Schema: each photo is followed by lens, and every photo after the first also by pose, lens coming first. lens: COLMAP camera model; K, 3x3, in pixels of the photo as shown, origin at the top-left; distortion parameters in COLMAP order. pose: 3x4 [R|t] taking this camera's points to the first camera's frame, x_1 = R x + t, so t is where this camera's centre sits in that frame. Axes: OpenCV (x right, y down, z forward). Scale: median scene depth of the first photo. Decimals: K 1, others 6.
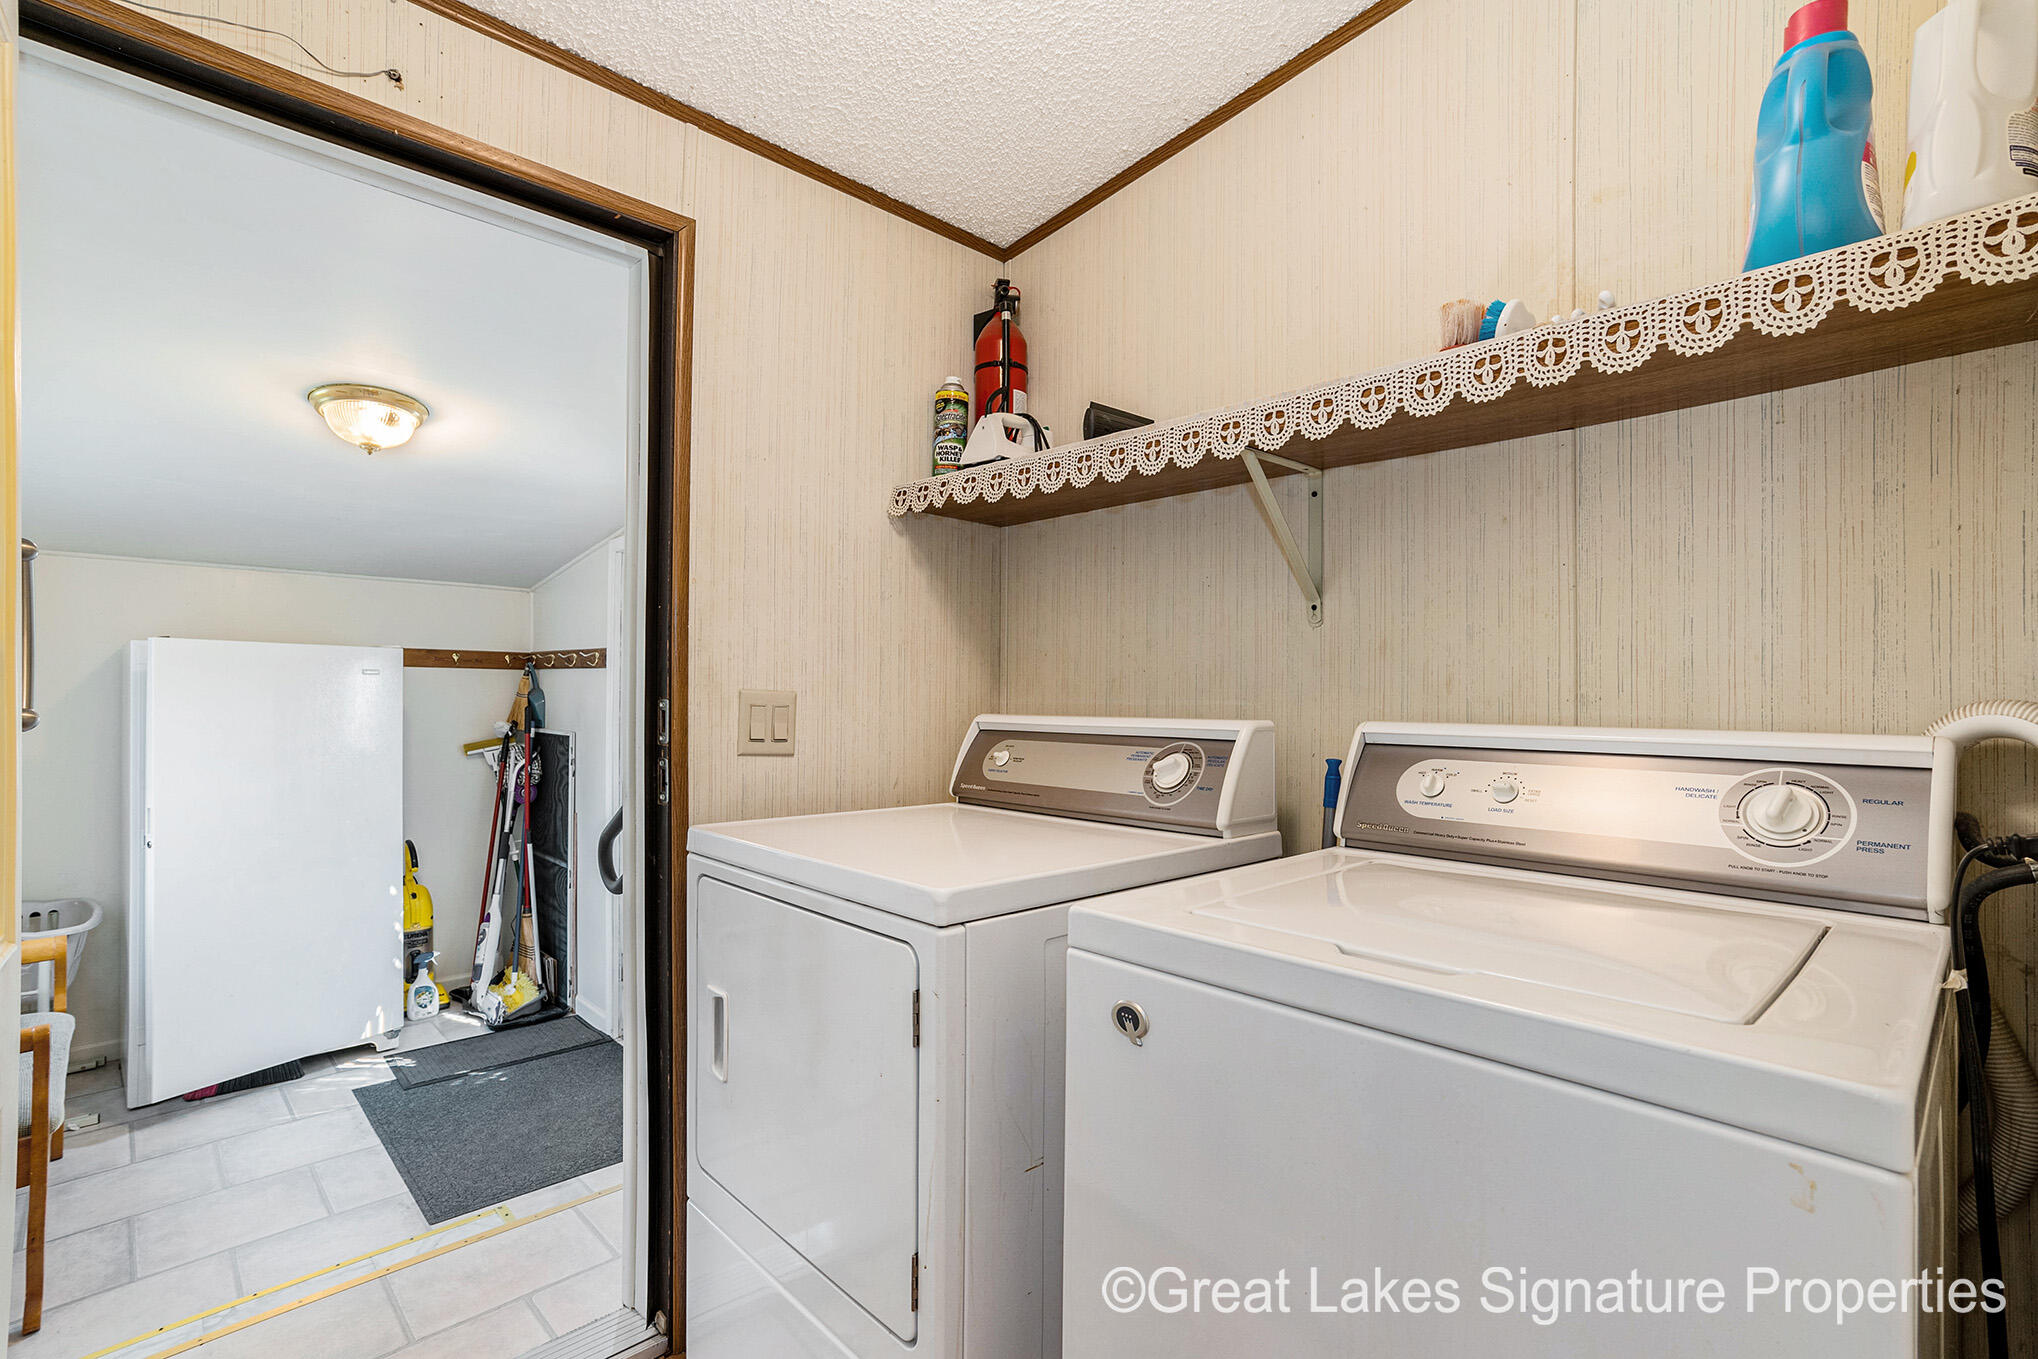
lens RADIAL K [[935.2, 0, 1020.9], [0, 935.2, 697.3], [0, 0, 1]] dist [-0.017178, 0.002358]
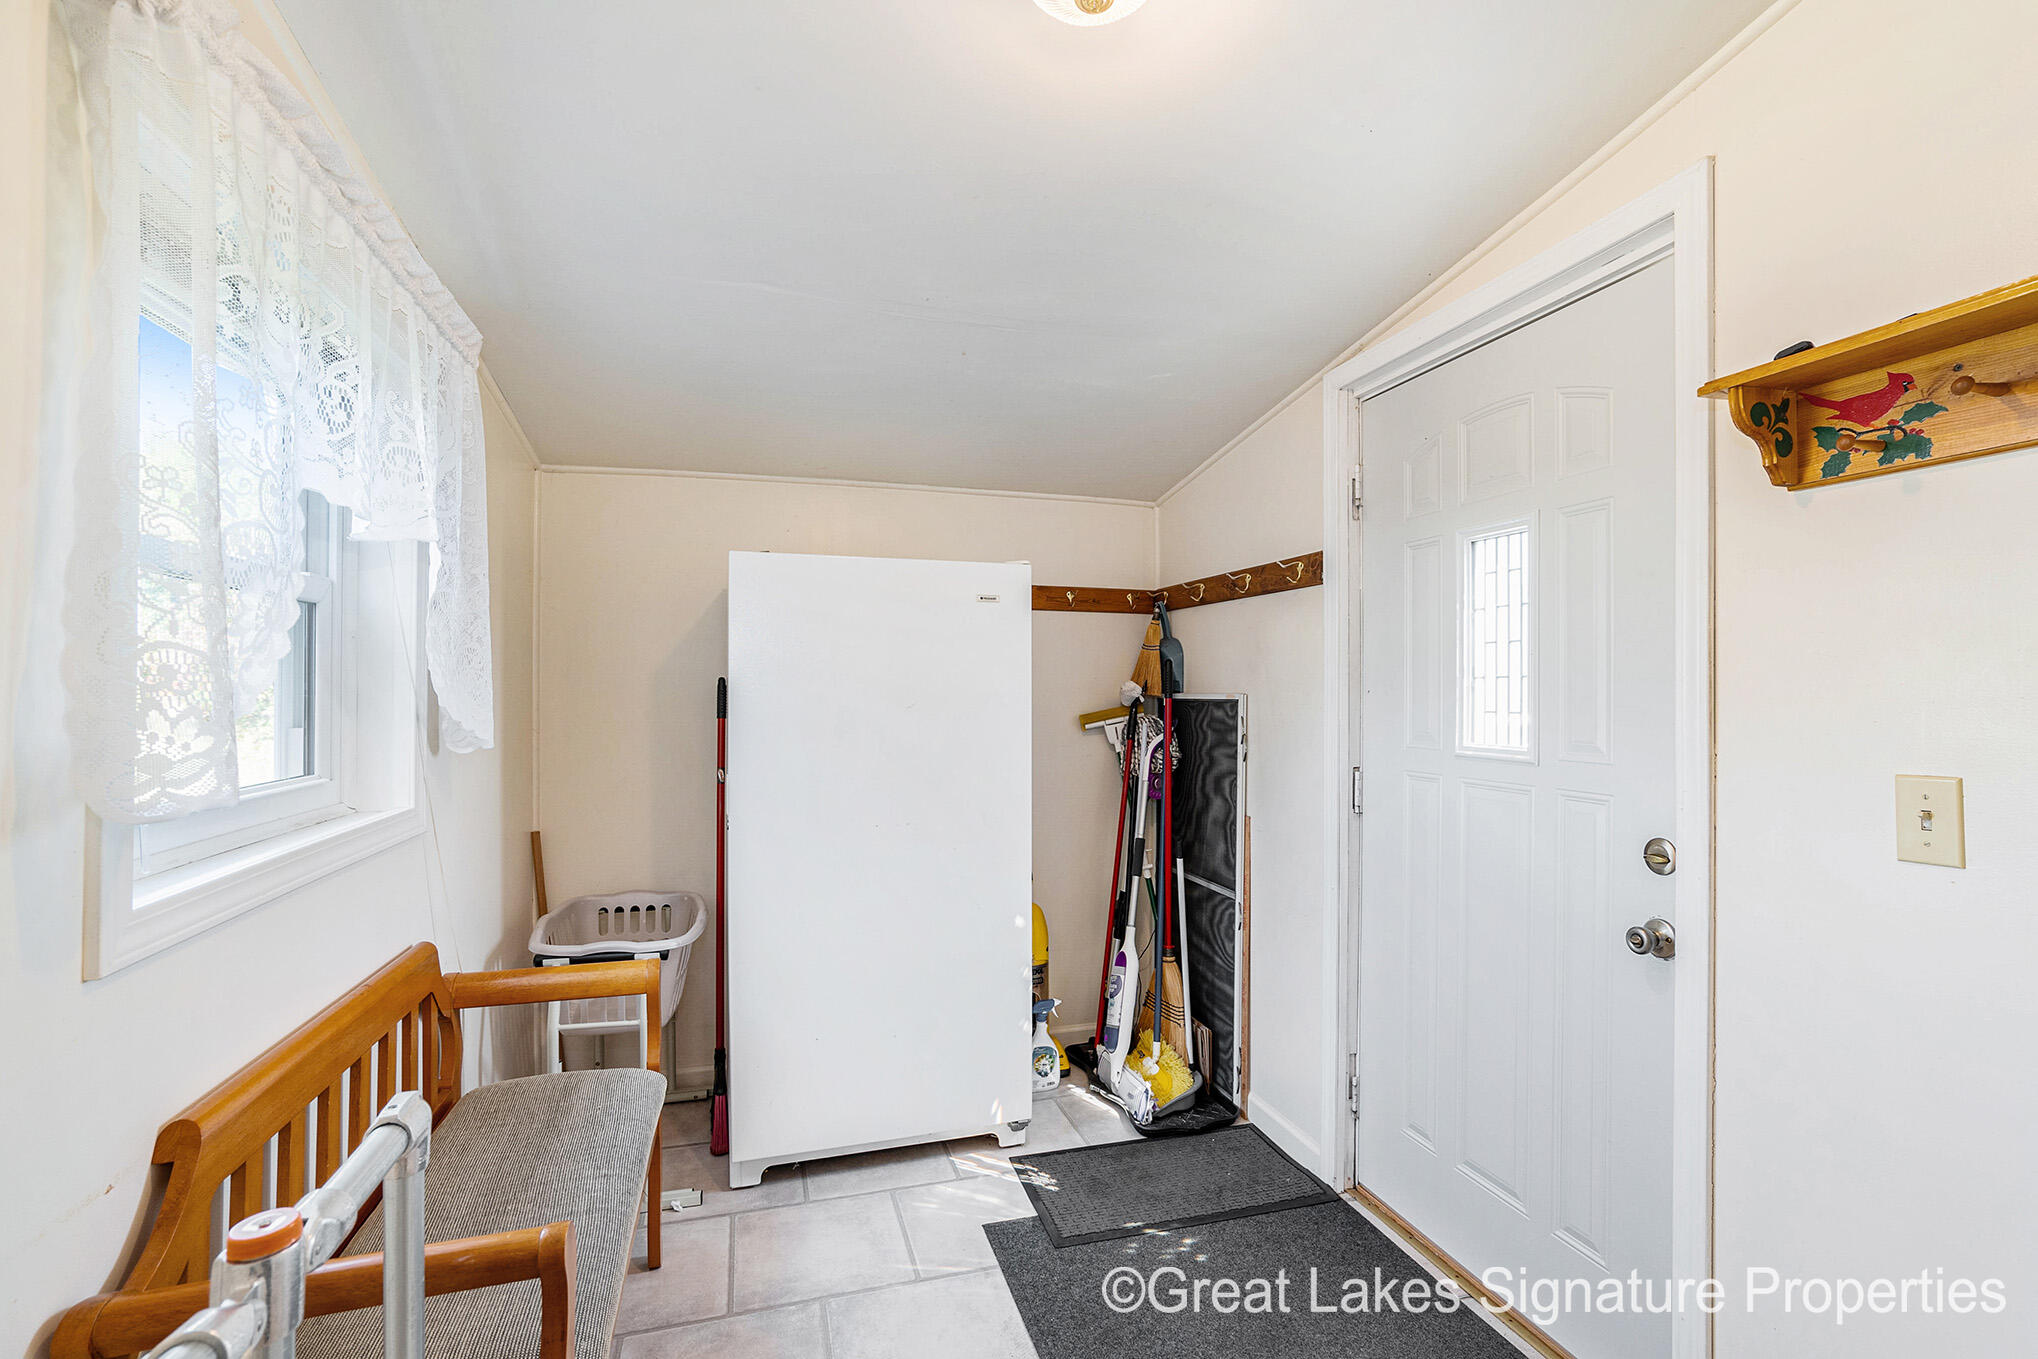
lens RADIAL K [[935.2, 0, 1023.2], [0, 935.2, 675.5], [0, 0, 1]] dist [-0.017178, 0.002358]
pose [[0.882890, -0.019953, -0.469156, -0.301838], [0.011049, 0.999703, -0.021724, 0.036198], [0.469450, 0.013996, 0.882848, 0.335452]]
